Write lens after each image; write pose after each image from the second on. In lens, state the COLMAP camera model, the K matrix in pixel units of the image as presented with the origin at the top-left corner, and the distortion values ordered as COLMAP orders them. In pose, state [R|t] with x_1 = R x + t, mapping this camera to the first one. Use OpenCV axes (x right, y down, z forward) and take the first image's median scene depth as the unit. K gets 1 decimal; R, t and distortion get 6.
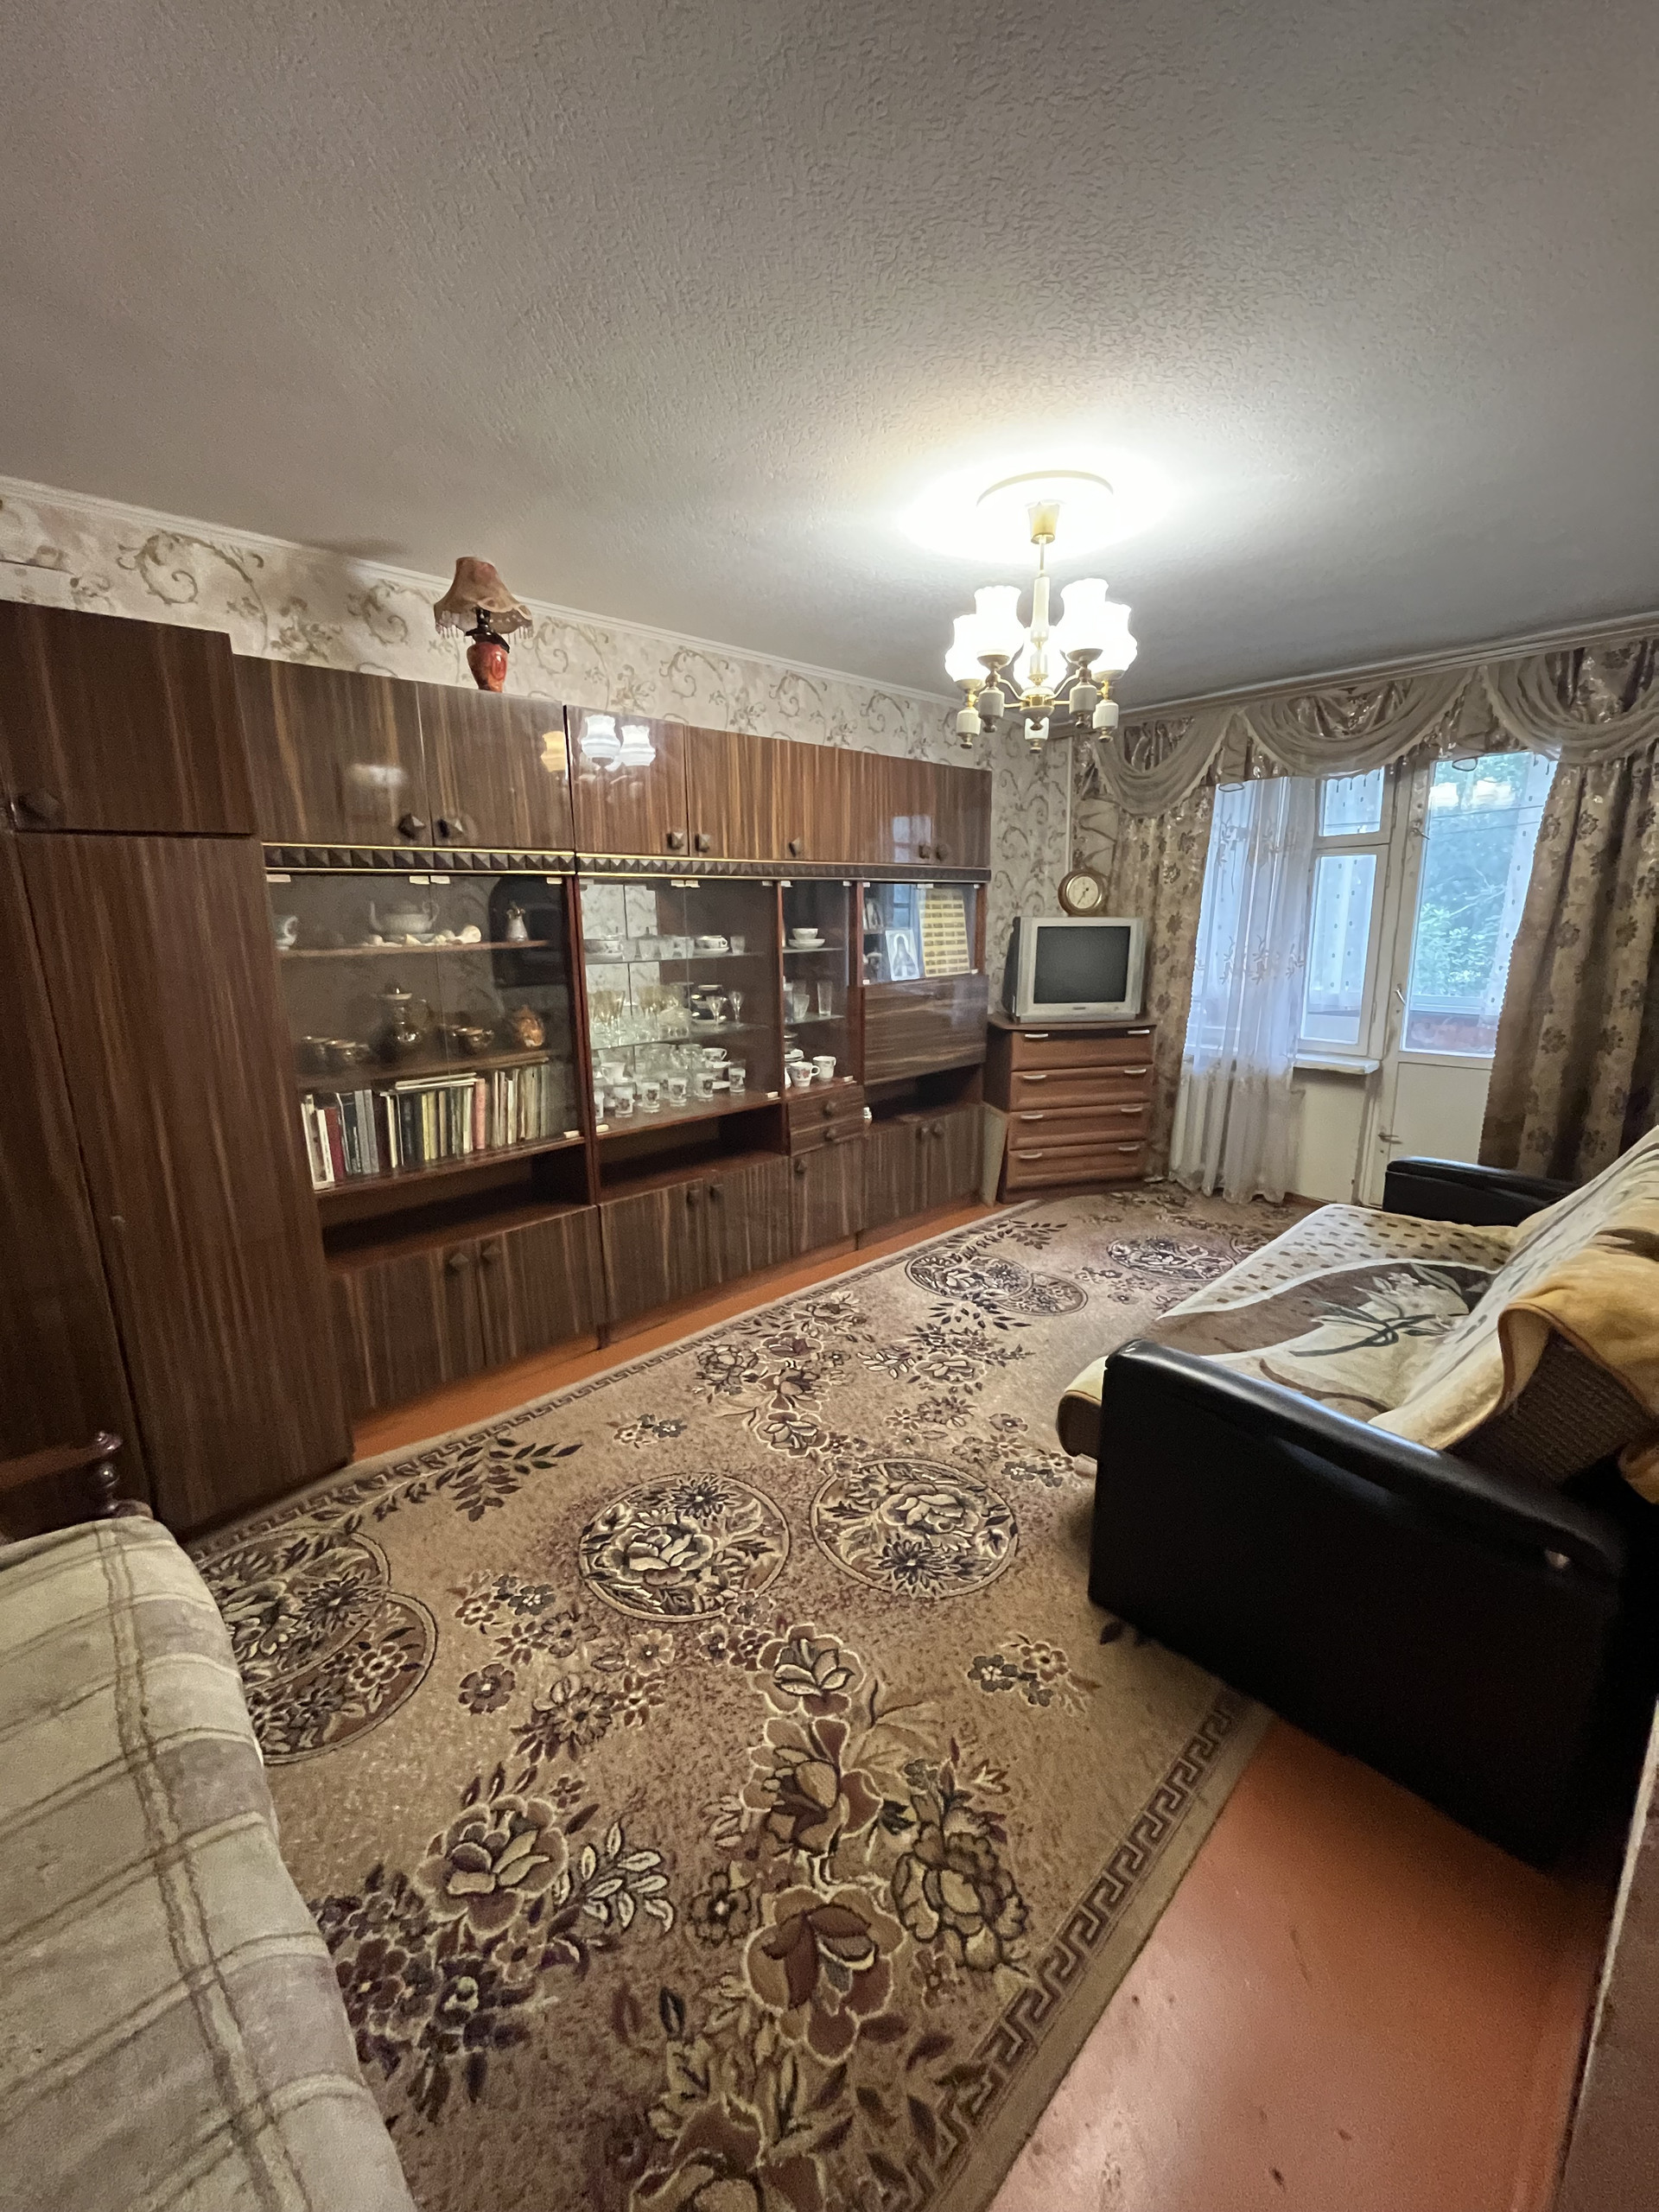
lens RADIAL K [[884.0, 0, 829.4], [0, 884.0, 1099.8], [0, 0, 1]] dist [-0.004563, 0.000082]
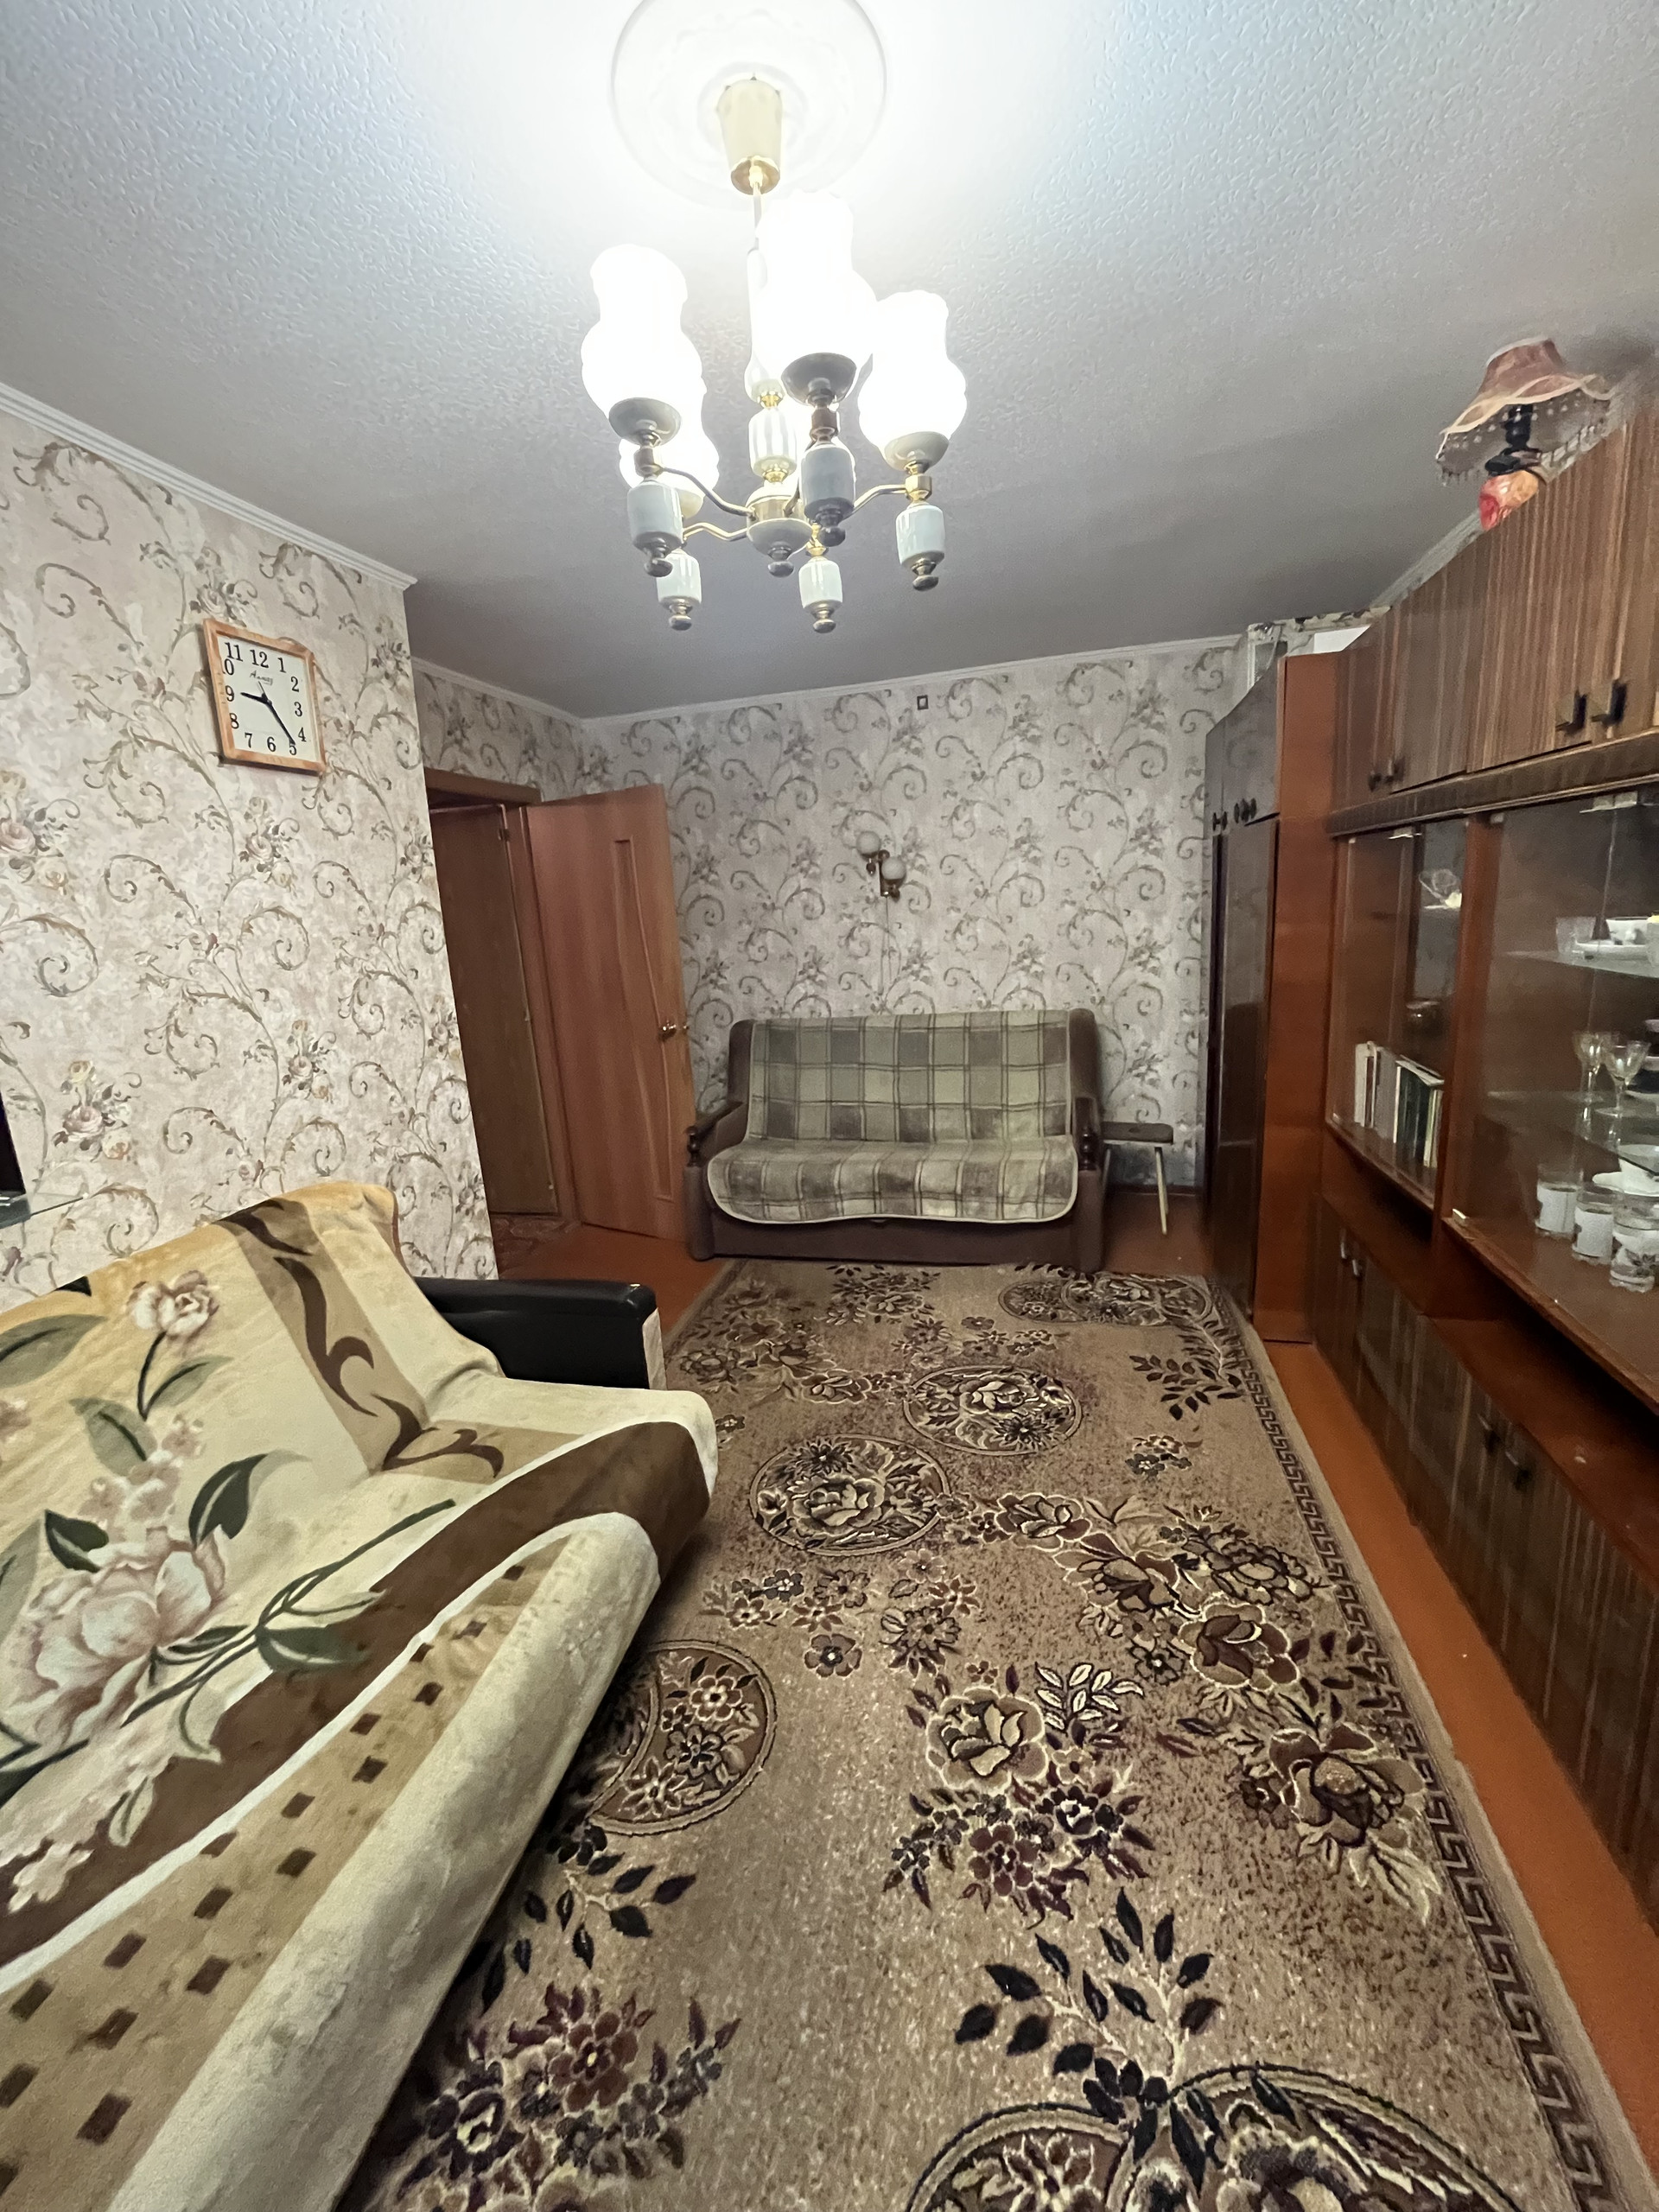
lens RADIAL K [[884.0, 0, 824.6], [0, 884.0, 1098.4], [0, 0, 1]] dist [-0.004563, 0.000082]
pose [[-0.840398, 0.179370, -0.511426, 0.510182], [-0.044775, 0.917440, 0.395346, -0.325483], [0.540116, 0.355148, -0.762984, 1.445691]]
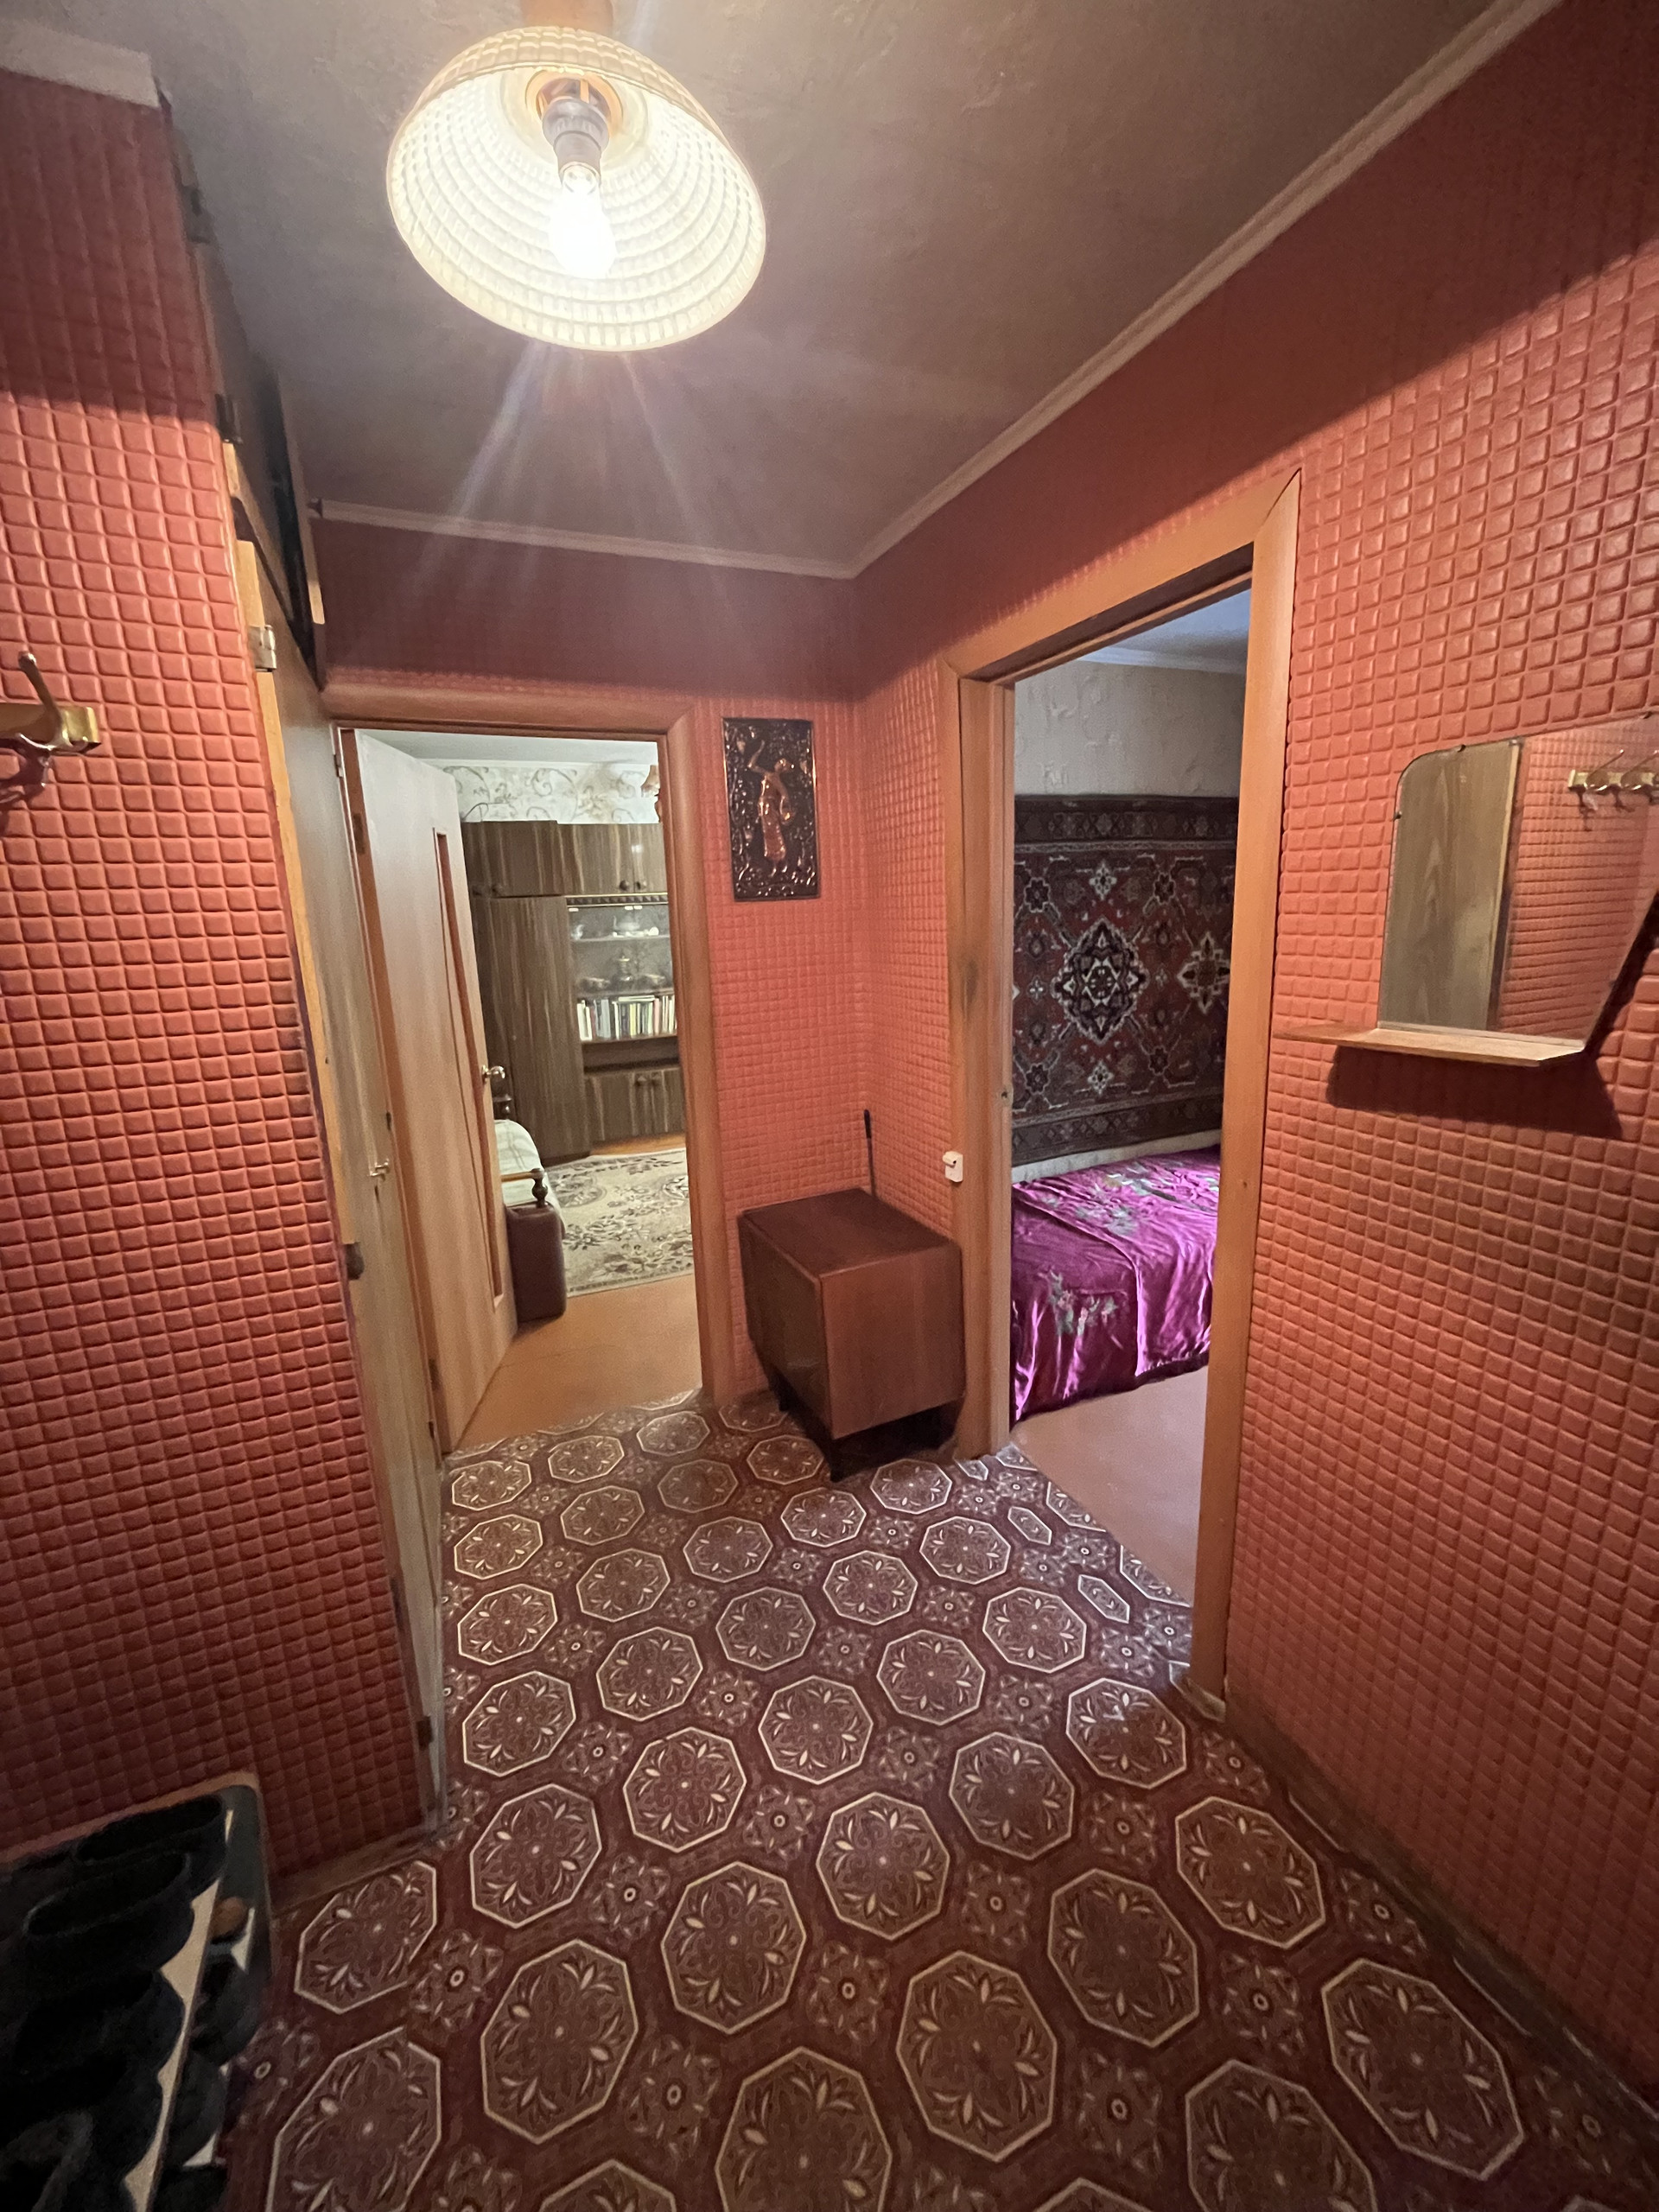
lens RADIAL K [[884.0, 0, 830.0], [0, 884.0, 1093.5], [0, 0, 1]] dist [-0.004563, 0.000082]
pose [[0.941838, 0.044876, -0.333058, 0.811219], [-0.044258, 0.998975, 0.009446, 0.187166], [0.333141, 0.005844, 0.942859, -0.982146]]
